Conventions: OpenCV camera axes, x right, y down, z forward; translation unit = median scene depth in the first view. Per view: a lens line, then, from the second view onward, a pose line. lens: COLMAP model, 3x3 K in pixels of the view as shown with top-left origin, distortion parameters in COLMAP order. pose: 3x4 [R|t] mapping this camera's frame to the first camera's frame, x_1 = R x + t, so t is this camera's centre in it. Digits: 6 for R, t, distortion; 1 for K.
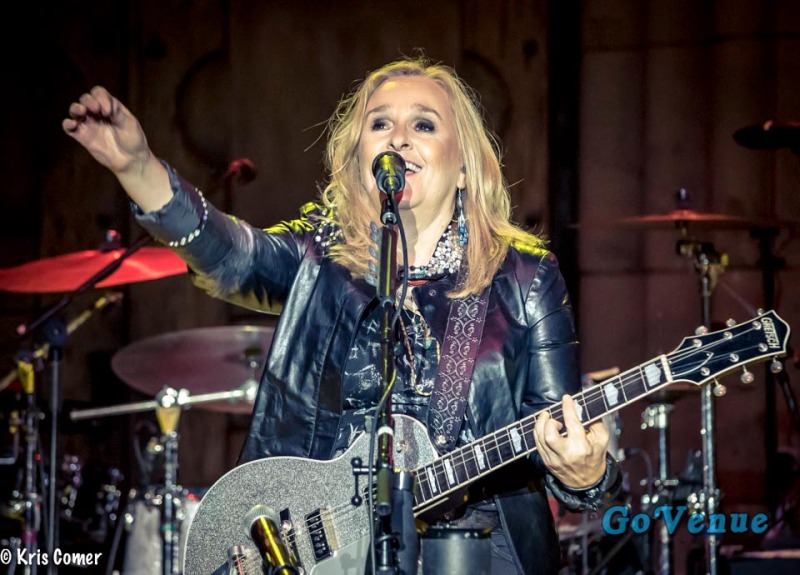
lens RADIAL K [[4988.6, 0, 443.5], [0, 4988.6, 288.1], [0, 0, 1]] dist [2.747331, -3.250556]
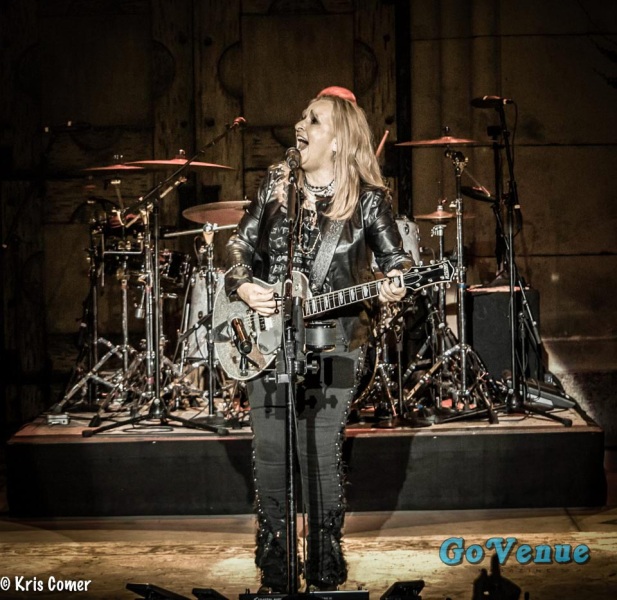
lens RADIAL K [[2588.6, 0, 308.5], [0, 2588.6, 300.0], [0, 0, 1]] dist [-0.215892, -3.122397]
pose [[0.999553, -0.011565, -0.027558, 0.017927], [0.013718, 0.996761, 0.079242, -0.033757], [0.026553, -0.079585, 0.996474, -0.100382]]
